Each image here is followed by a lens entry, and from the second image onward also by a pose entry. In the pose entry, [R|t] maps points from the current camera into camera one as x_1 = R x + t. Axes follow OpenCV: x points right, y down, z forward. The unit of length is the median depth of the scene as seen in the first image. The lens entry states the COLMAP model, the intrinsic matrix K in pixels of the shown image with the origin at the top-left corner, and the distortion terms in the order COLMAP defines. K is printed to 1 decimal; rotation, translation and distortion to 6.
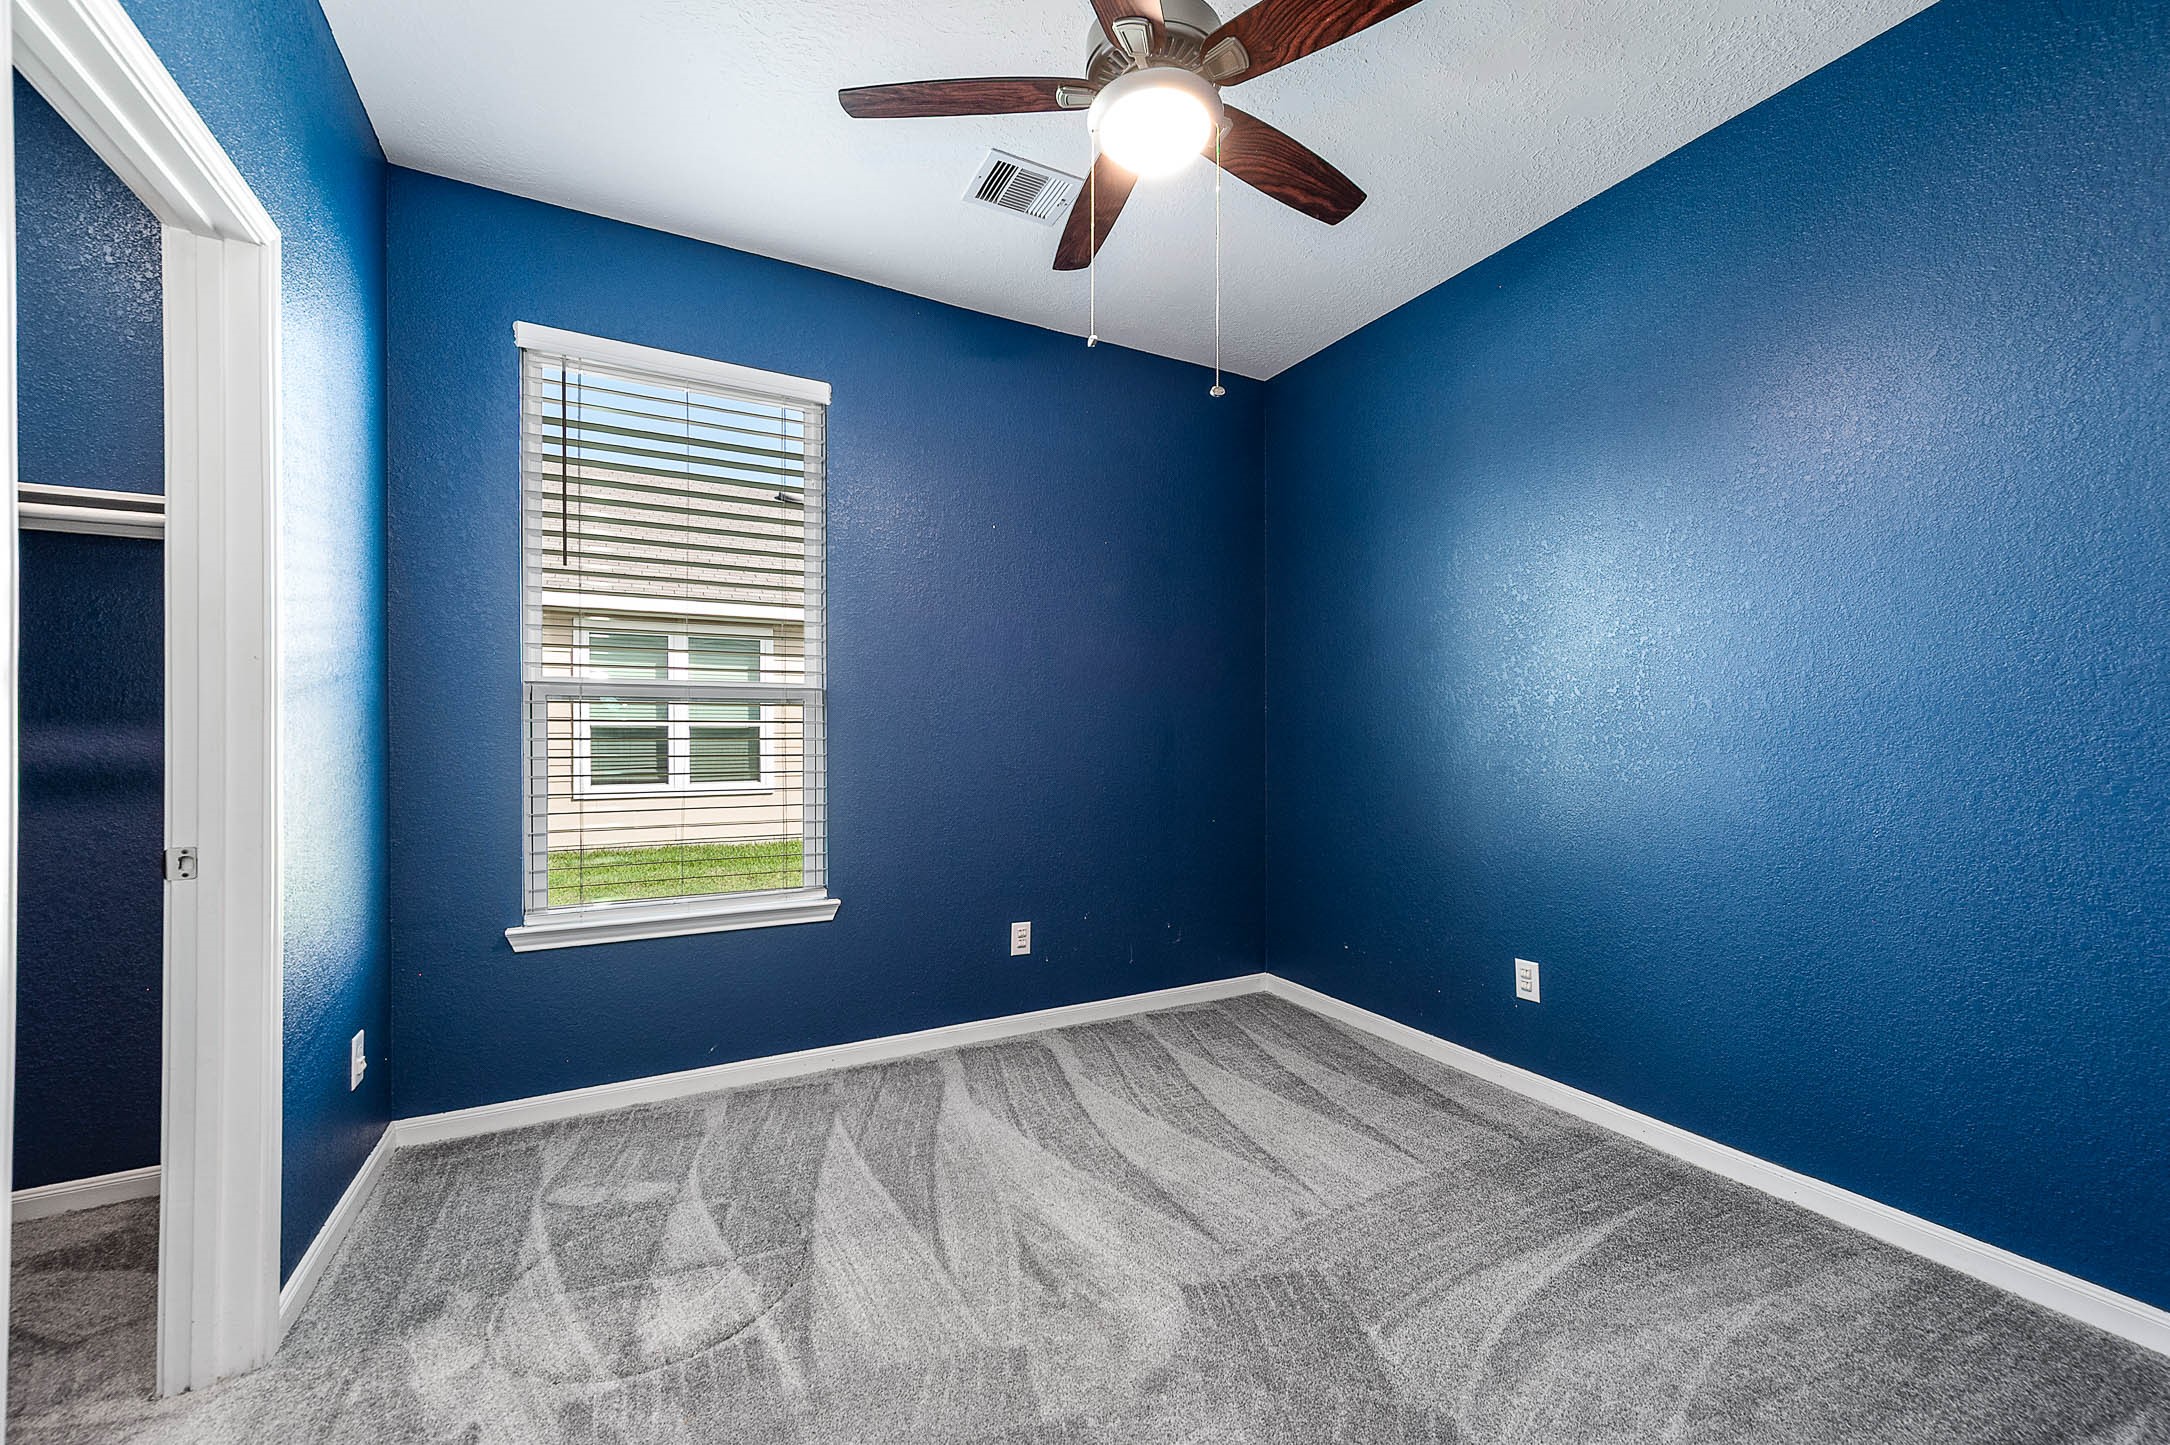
lens RADIAL K [[848.6, 0, 1082.9], [0, 848.6, 728.3], [0, 0, 1]] dist [0.009764, 0.000917]
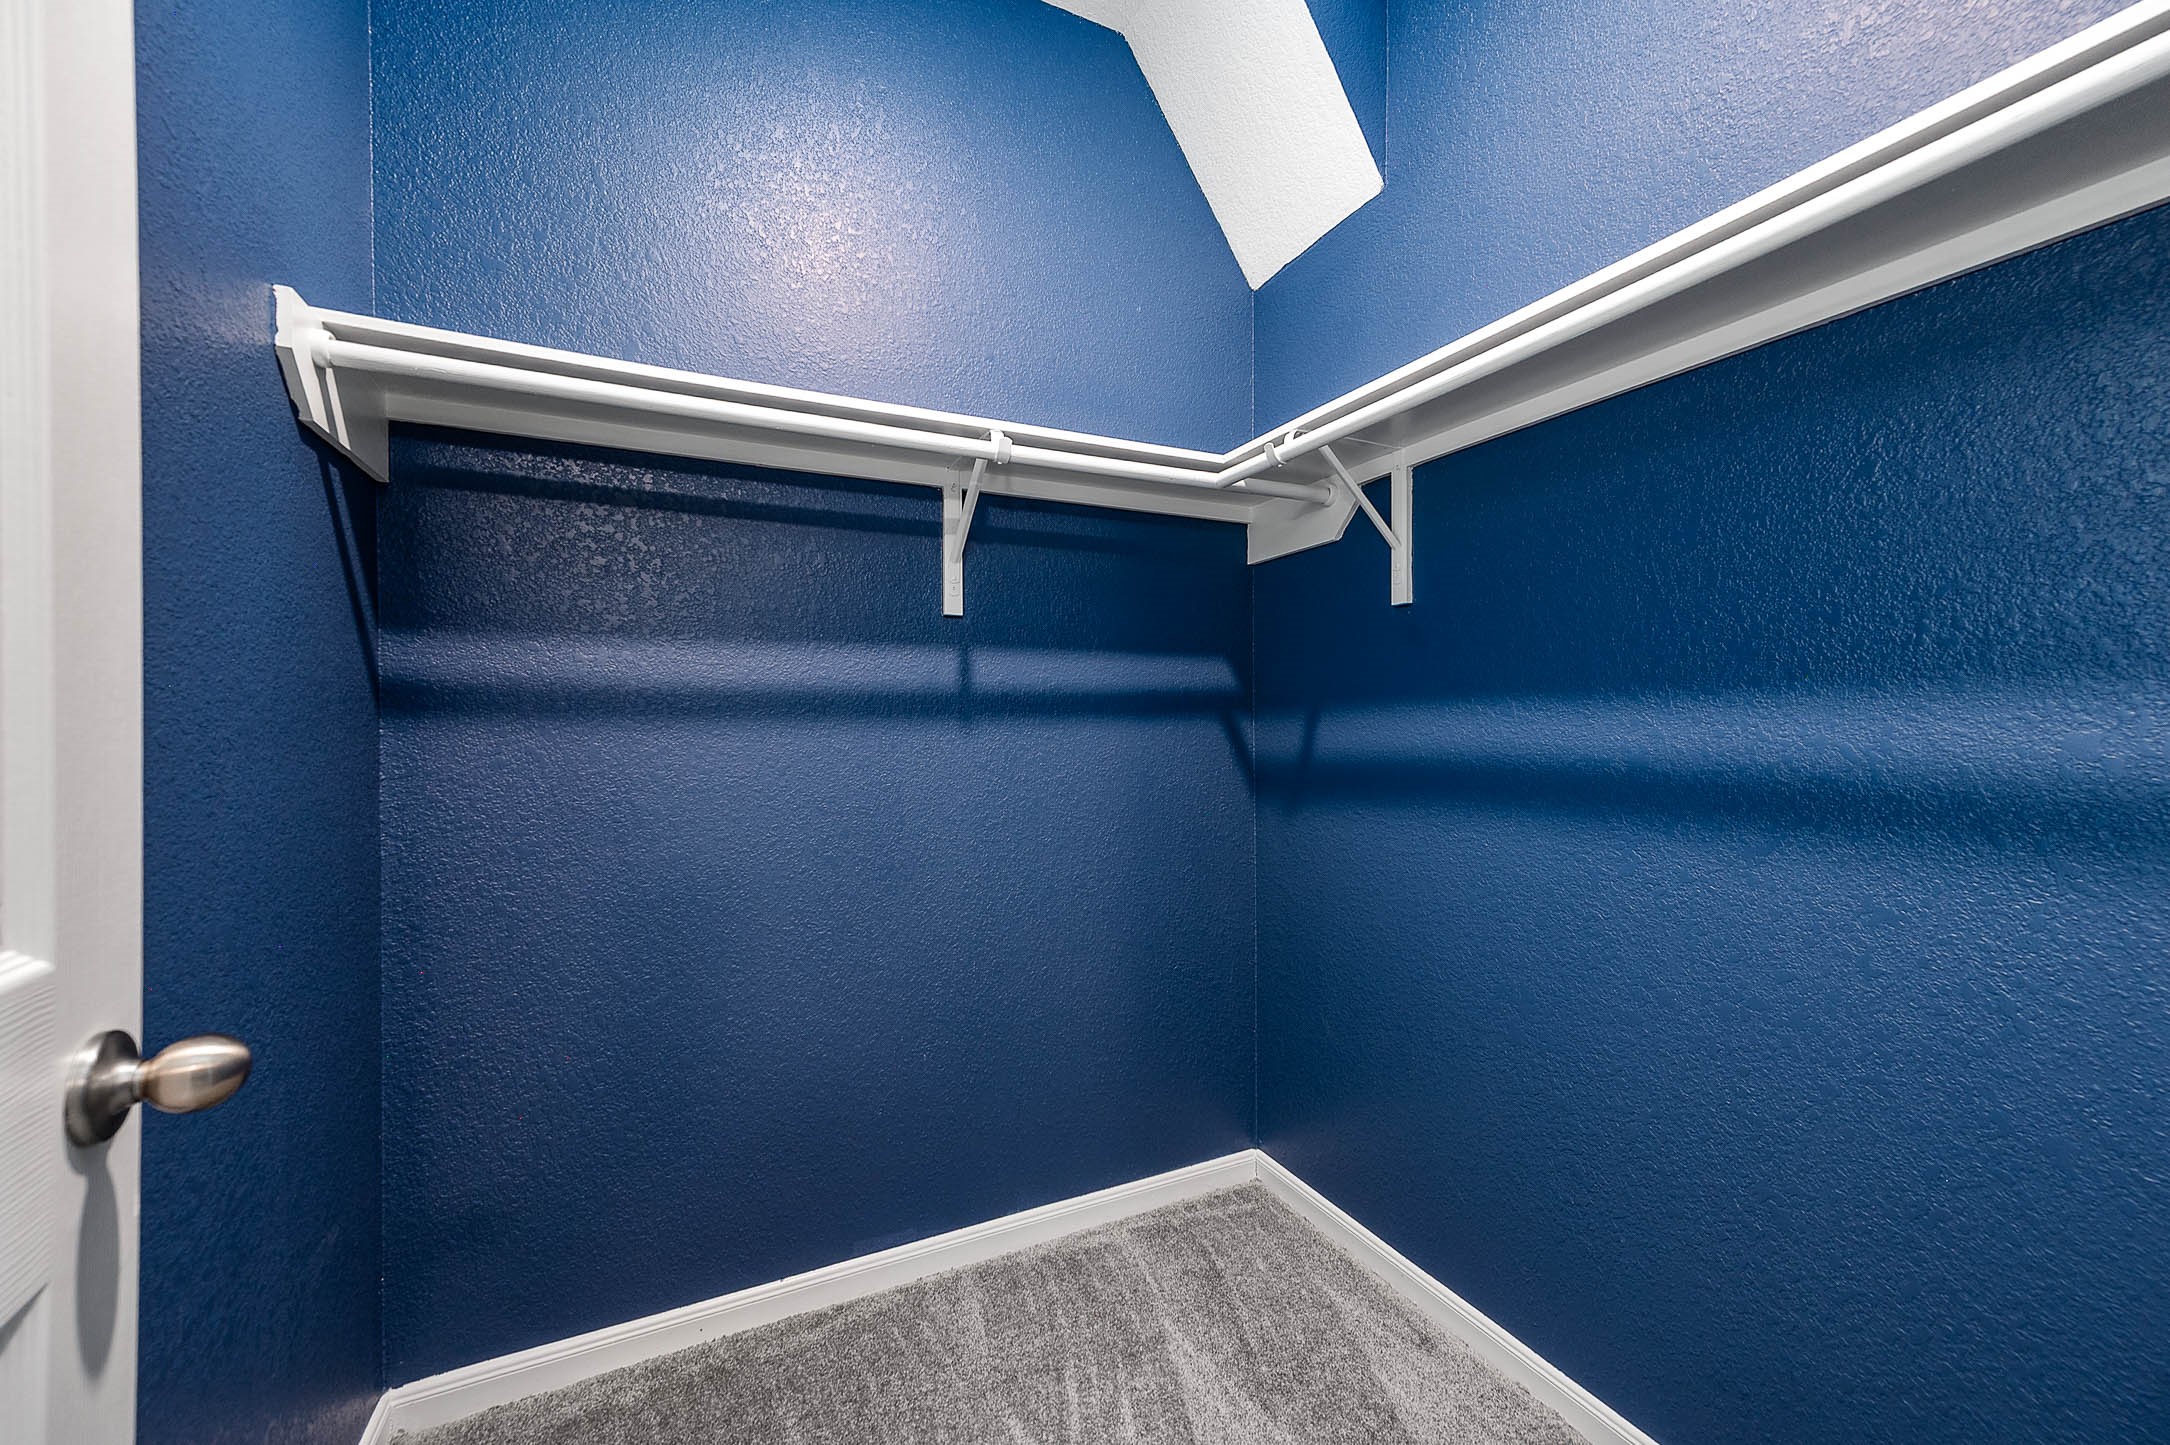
lens RADIAL K [[848.6, 0, 1083.3], [0, 848.6, 720.9], [0, 0, 1]] dist [0.009764, 0.000917]
pose [[-0.038509, 0.001328, -0.999257, -0.640736], [0.002941, 0.999995, 0.001216, 0.010114], [0.999254, -0.002892, -0.038513, 0.570685]]
